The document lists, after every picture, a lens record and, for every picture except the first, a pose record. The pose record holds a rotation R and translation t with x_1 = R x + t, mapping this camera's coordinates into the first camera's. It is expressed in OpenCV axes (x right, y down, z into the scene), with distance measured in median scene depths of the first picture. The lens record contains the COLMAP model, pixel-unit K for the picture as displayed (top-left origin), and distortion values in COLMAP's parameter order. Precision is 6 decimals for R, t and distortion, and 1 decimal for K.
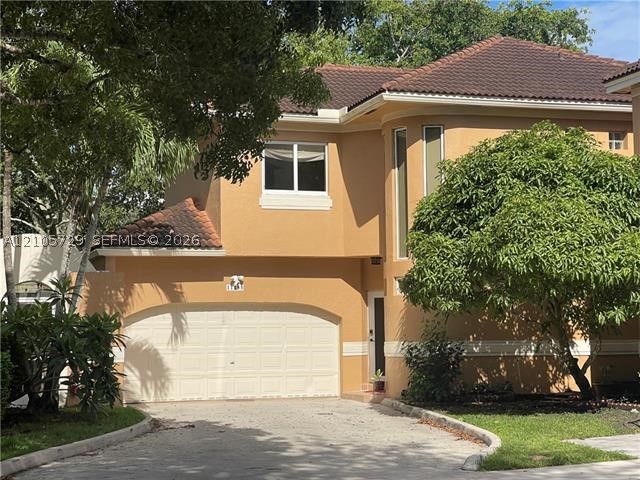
lens RADIAL K [[1184.3, 0, 320.0], [0, 1184.3, 240.0], [0, 0, 1]] dist [0.176012, 0.031754]
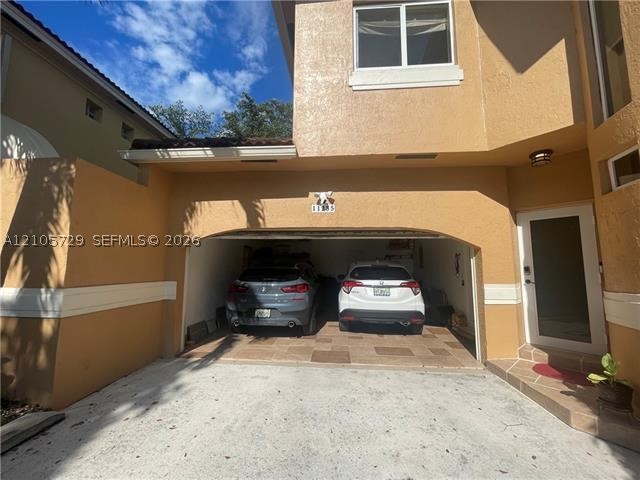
lens RADIAL K [[260.2, 0, 316.7], [0, 260.2, 241.7], [0, 0, 1]] dist [-0.001154, 0.000605]
pose [[0.924948, -0.022585, -0.379421, -0.012456], [0.014334, 0.999596, -0.024559, 0.065814], [0.379823, 0.017277, 0.924898, 0.845464]]
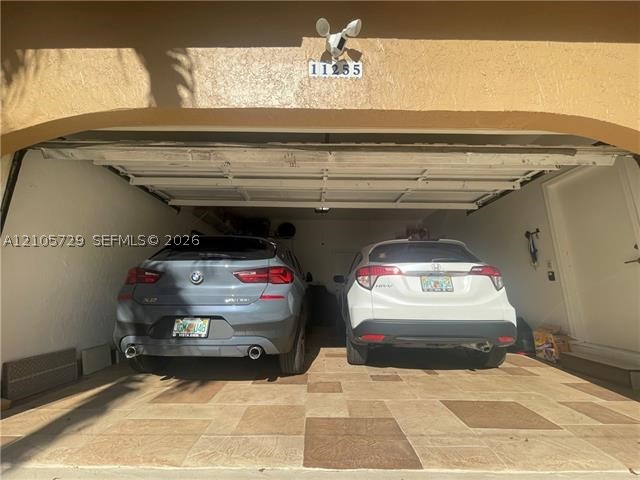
lens RADIAL K [[260.2, 0, 316.7], [0, 260.2, 241.7], [0, 0, 1]] dist [-0.001154, 0.000605]
pose [[0.953672, -0.042800, -0.297788, -0.057426], [0.006606, 0.992569, -0.121504, 0.096087], [0.300776, 0.113908, 0.946868, 0.937759]]
